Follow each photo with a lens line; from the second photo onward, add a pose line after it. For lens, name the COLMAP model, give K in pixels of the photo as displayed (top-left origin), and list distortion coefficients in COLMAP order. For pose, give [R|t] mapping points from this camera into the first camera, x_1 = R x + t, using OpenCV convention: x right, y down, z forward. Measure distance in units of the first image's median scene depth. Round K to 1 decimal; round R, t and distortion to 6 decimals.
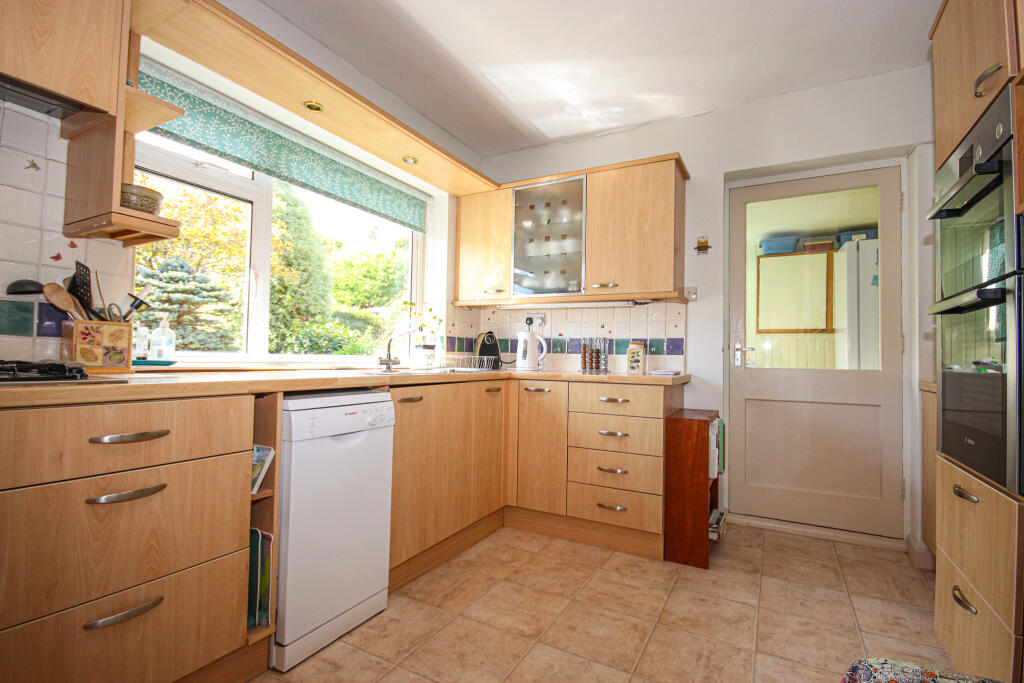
lens RADIAL K [[471.1, 0, 516.8], [0, 471.1, 345.3], [0, 0, 1]] dist [0.000829, -0.005599]
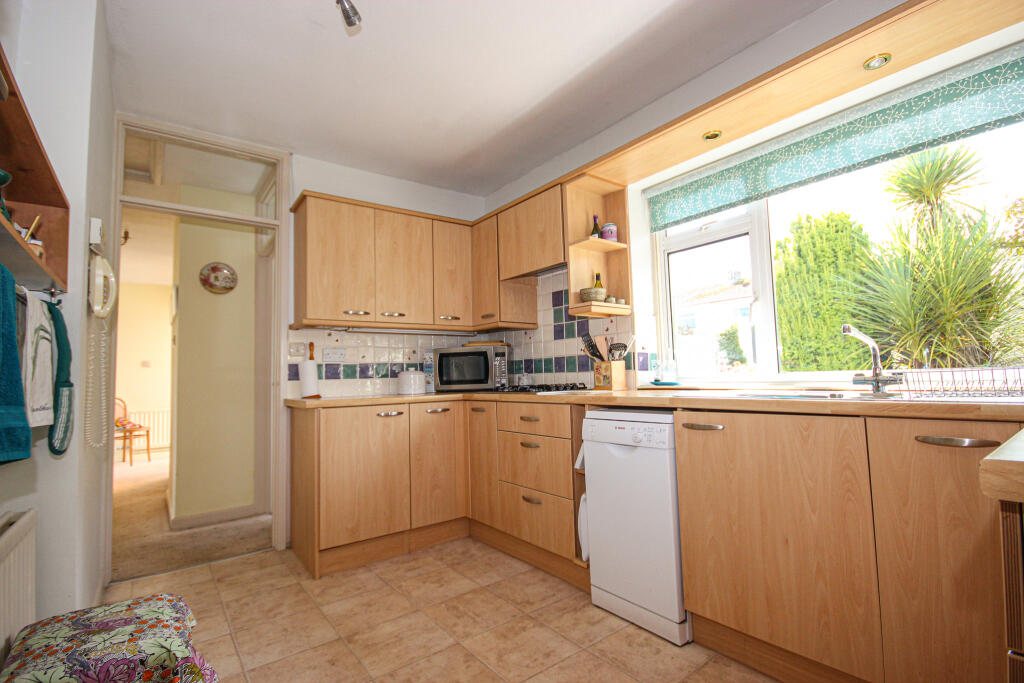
lens RADIAL K [[471.1, 0, 516.8], [0, 471.1, 345.3], [0, 0, 1]] dist [0.000829, -0.005599]
pose [[-0.403548, -0.067736, -0.912448, 0.722042], [0.046212, 0.994474, -0.094263, 0.033481], [0.913791, -0.080206, -0.398188, 1.081619]]
